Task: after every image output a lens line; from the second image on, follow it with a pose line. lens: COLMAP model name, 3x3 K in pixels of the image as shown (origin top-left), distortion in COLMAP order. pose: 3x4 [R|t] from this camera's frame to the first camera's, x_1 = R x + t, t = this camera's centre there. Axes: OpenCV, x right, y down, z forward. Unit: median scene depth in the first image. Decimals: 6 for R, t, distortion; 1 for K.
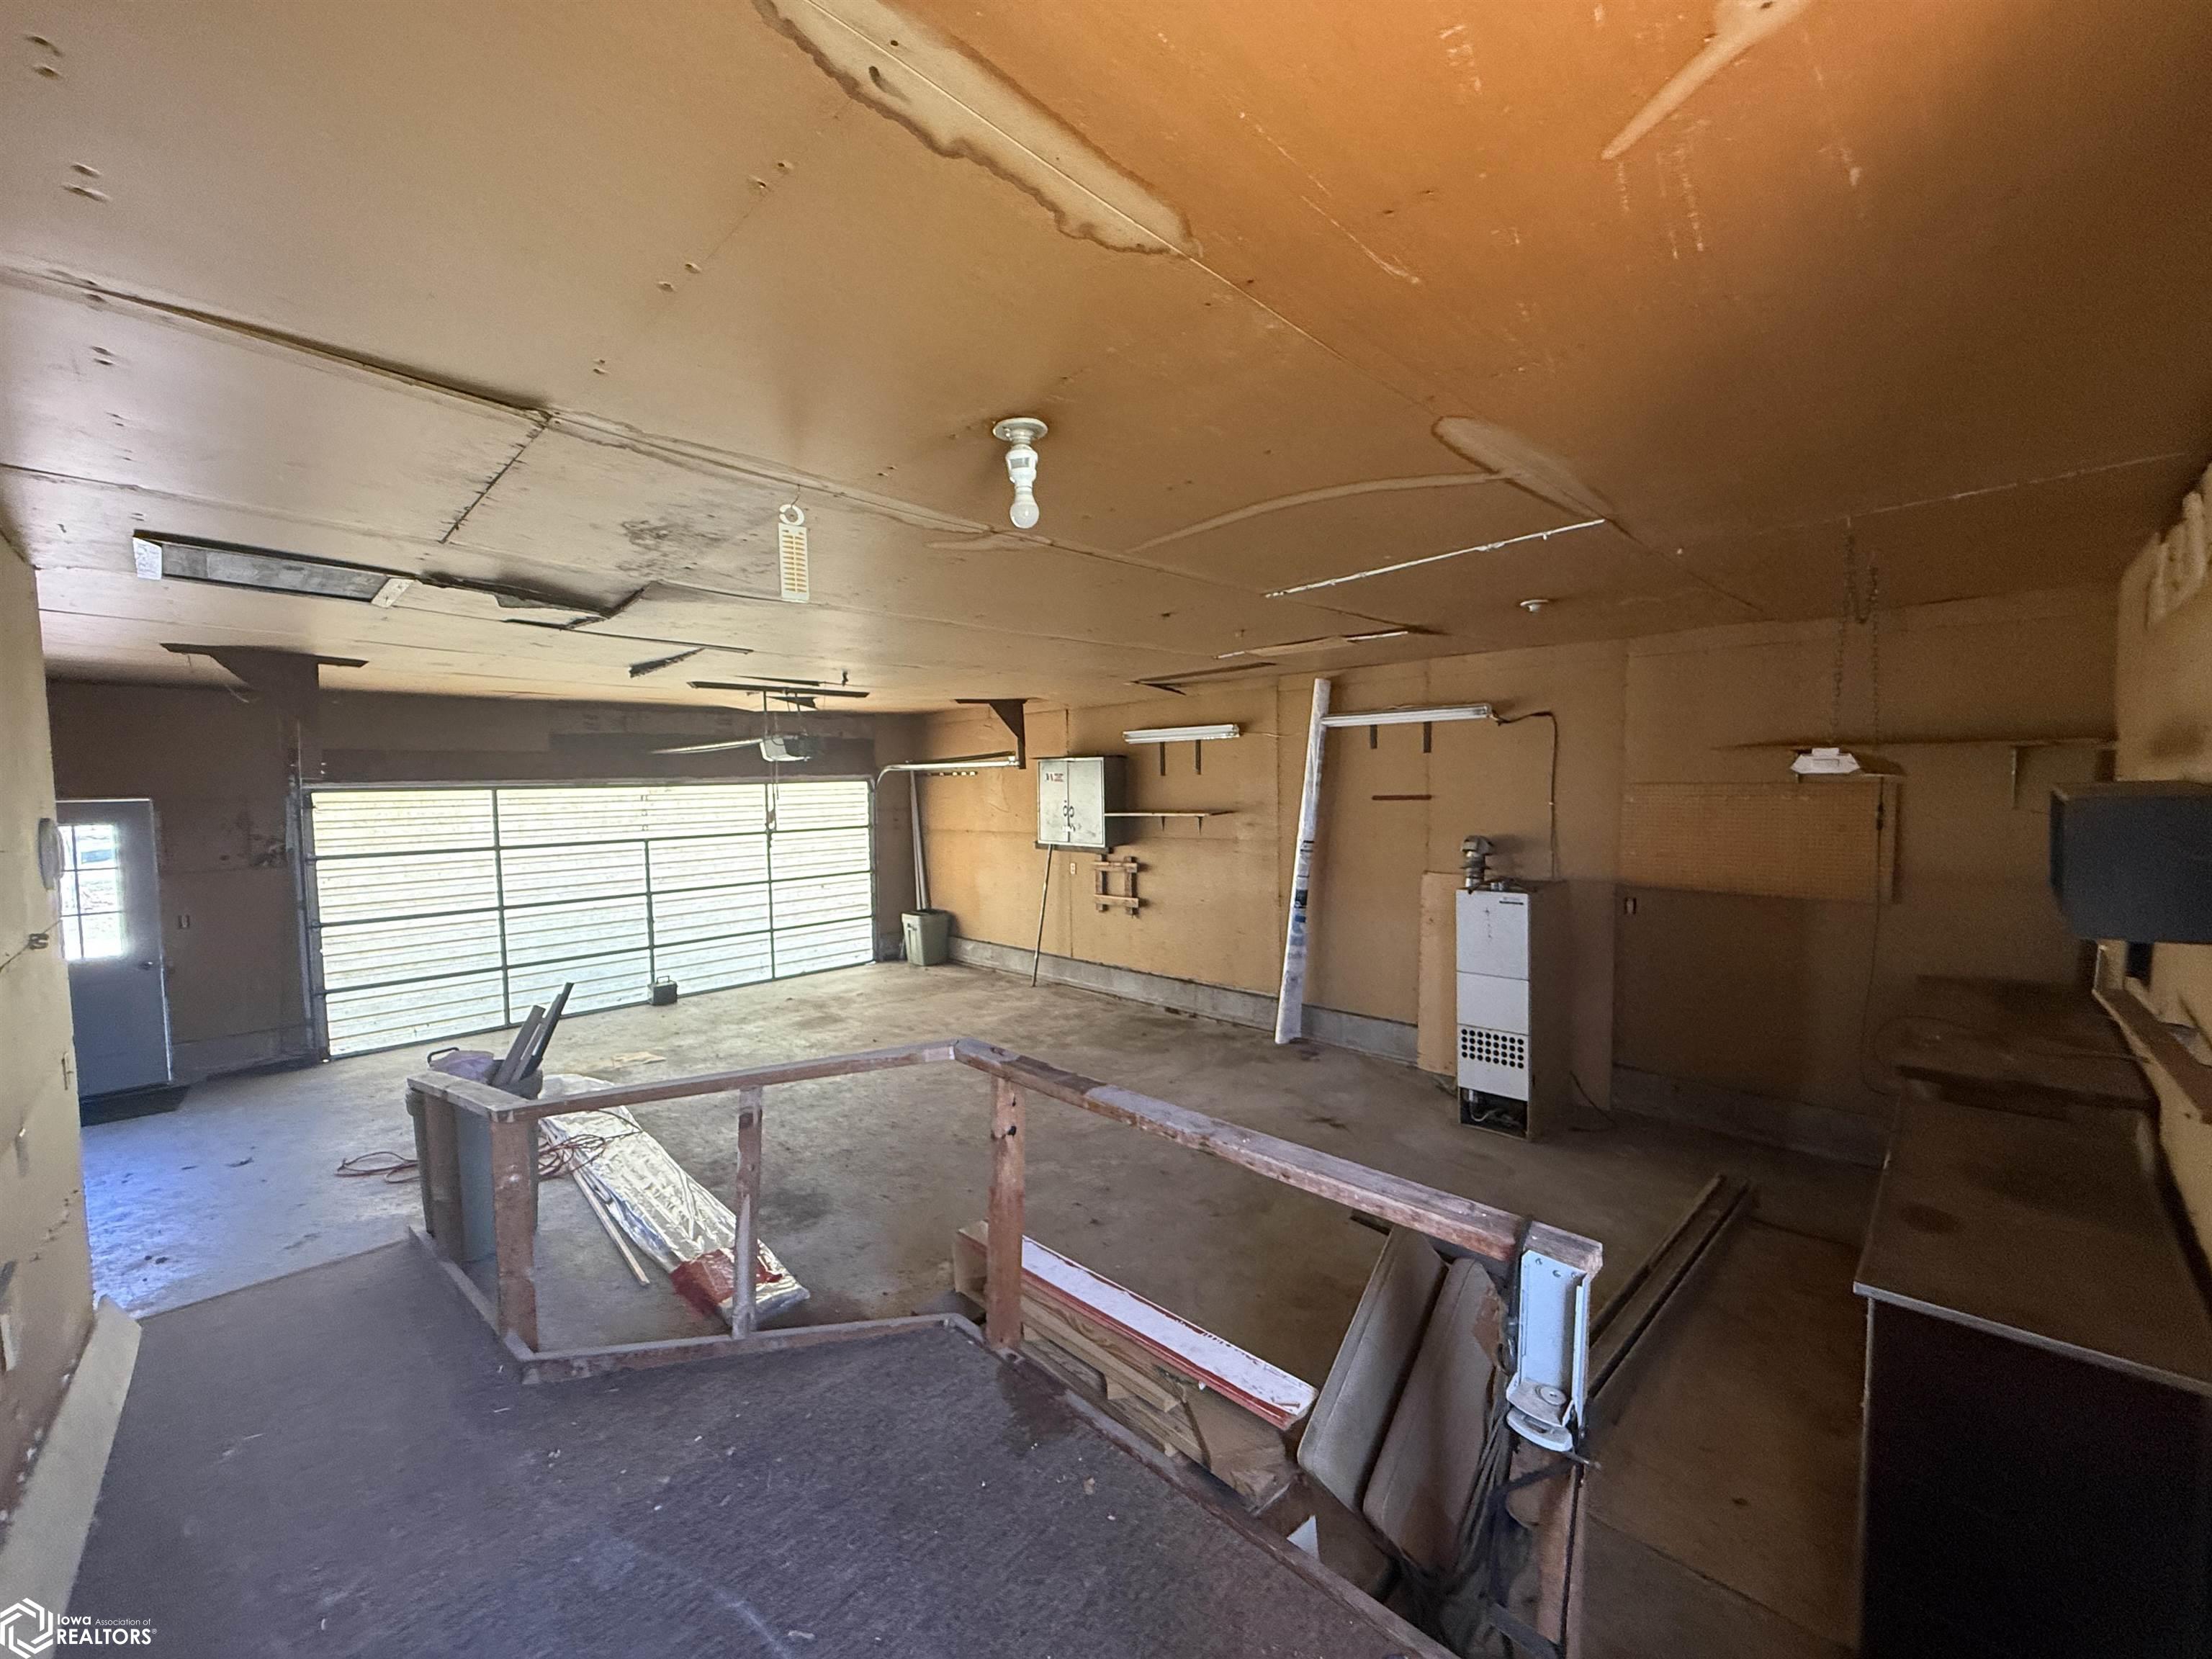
lens RADIAL K [[878.7, 0, 1113.3], [0, 878.7, 830.7], [0, 0, 1]] dist [0.000051, 0.000000]
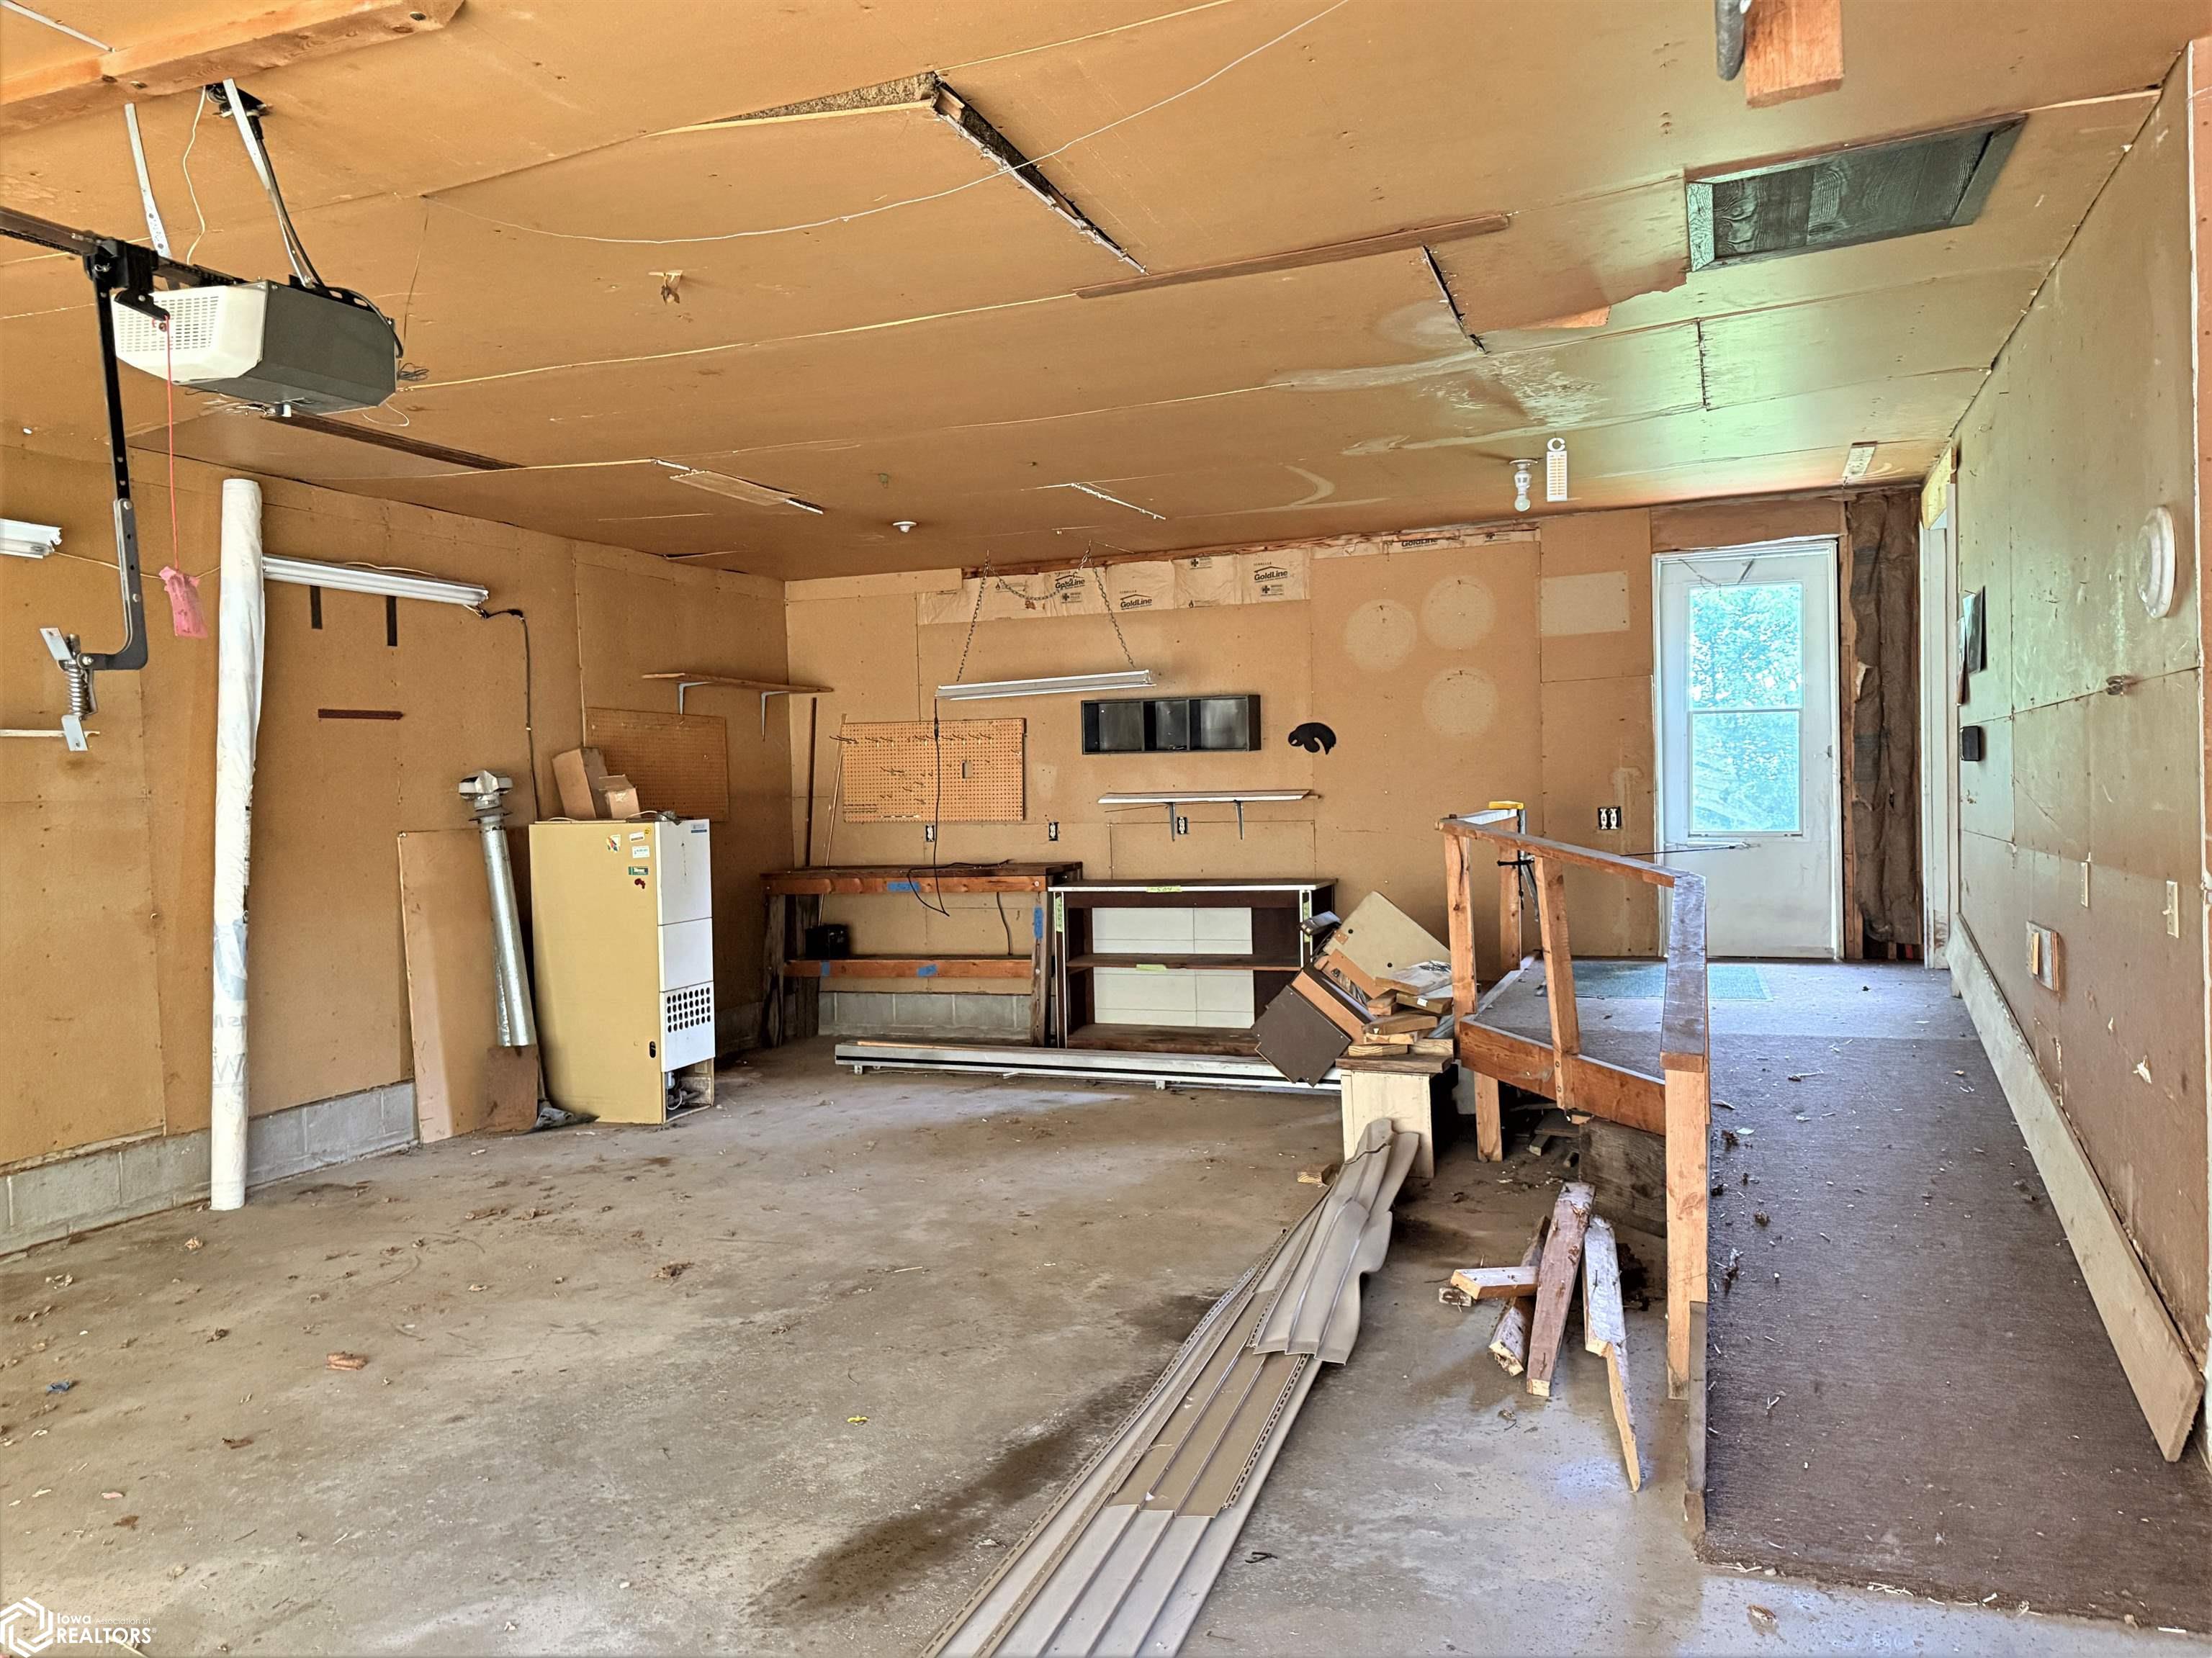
lens RADIAL K [[1555.1, 0, 1108.1], [0, 1555.1, 836.9], [0, 0, 1]] dist [0.012017, -0.018204]
pose [[-0.389254, 0.000696, 0.921130, -0.980126], [0.088787, 0.995372, 0.036768, 0.060104], [-0.916841, 0.096096, -0.387515, 1.080745]]
